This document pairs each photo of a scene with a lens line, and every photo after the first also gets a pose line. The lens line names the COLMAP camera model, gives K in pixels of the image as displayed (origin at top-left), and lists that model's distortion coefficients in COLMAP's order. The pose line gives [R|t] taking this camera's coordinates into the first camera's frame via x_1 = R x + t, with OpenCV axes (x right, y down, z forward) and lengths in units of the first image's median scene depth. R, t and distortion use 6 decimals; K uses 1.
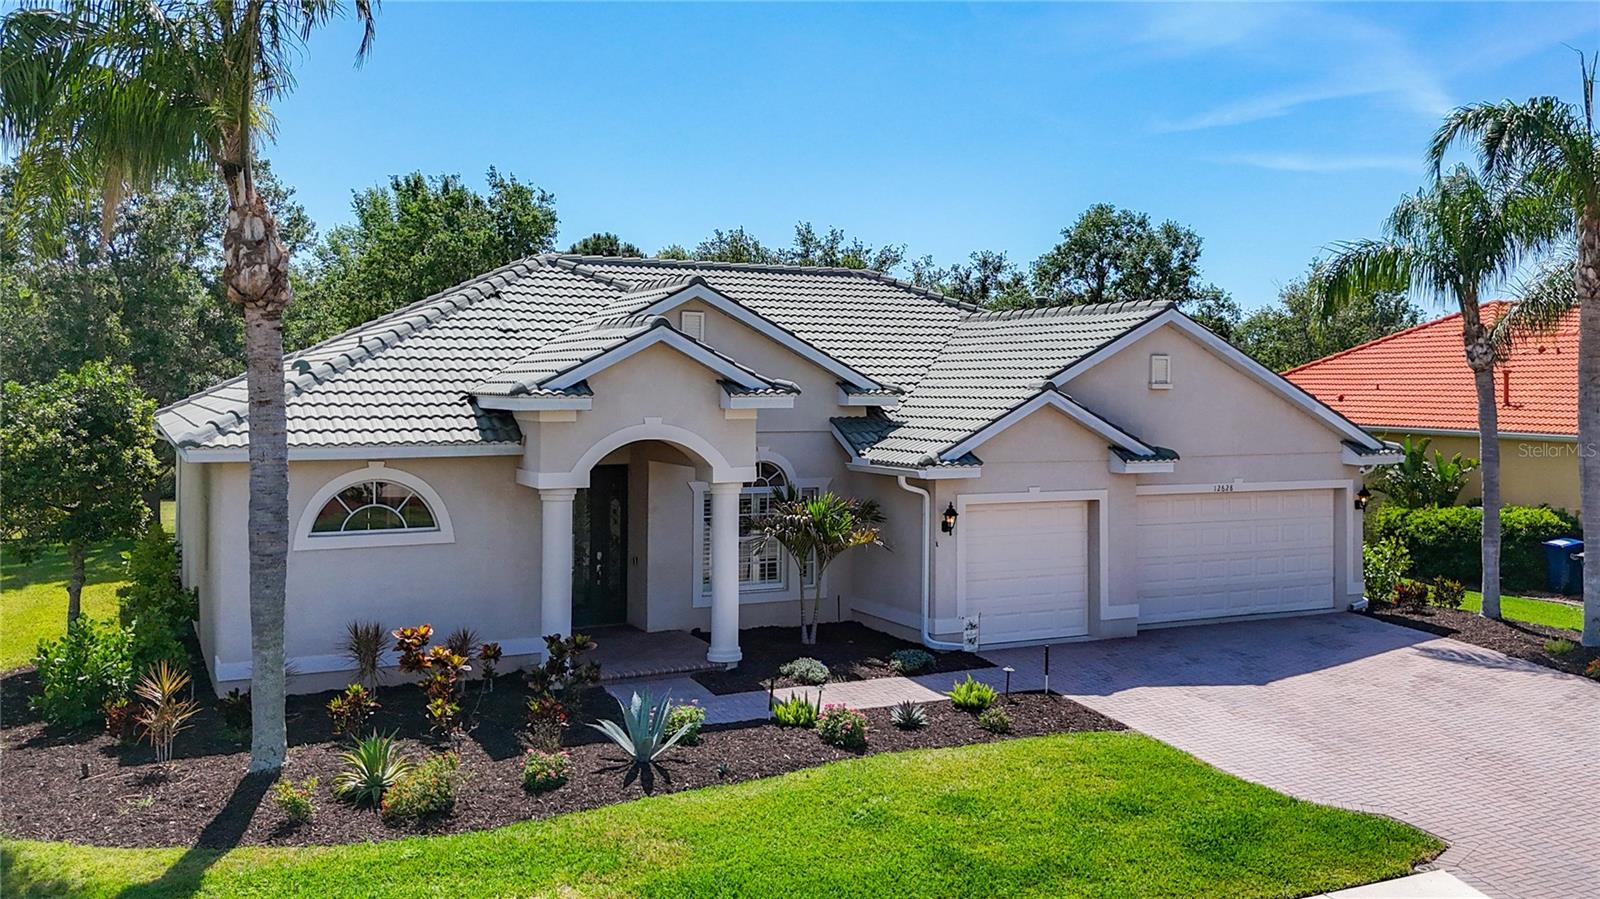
lens RADIAL K [[1394.6, 0, 840.0], [0, 1394.6, 354.9], [0, 0, 1]] dist [0.095703, -0.170669]
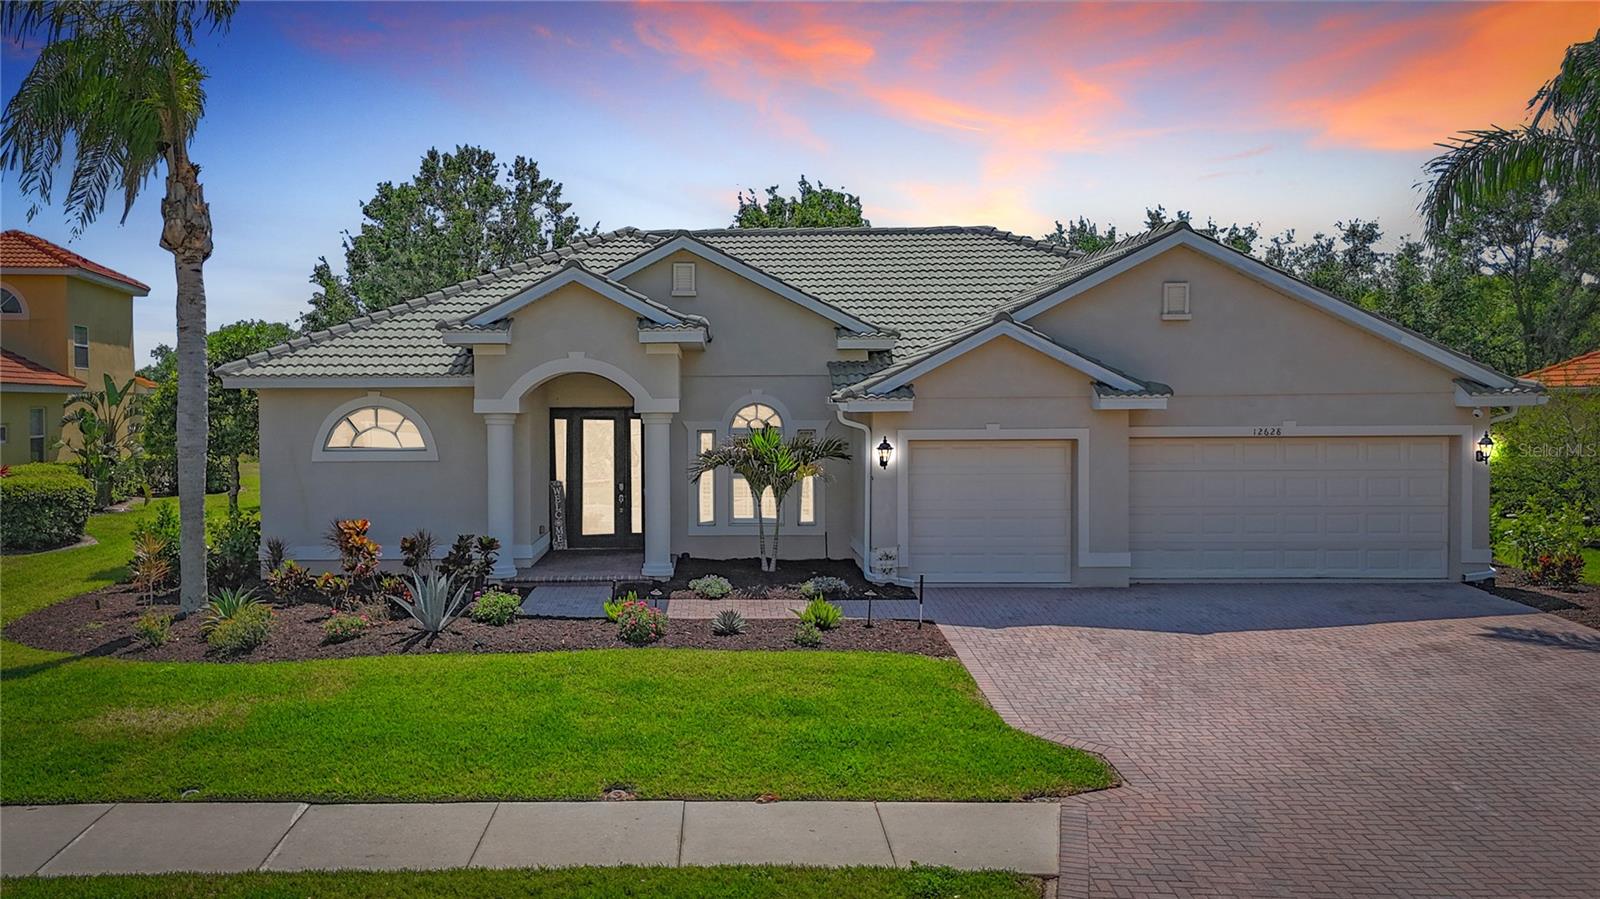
lens RADIAL K [[1300.5, 0, 693.5], [0, 1300.5, 422.0], [0, 0, 1]] dist [0.092723, -0.123836]
pose [[0.880991, -0.002340, -0.473128, 0.426183], [0.019584, 0.999311, 0.031524, 0.068505], [0.472728, -0.037038, 0.880430, 0.130045]]
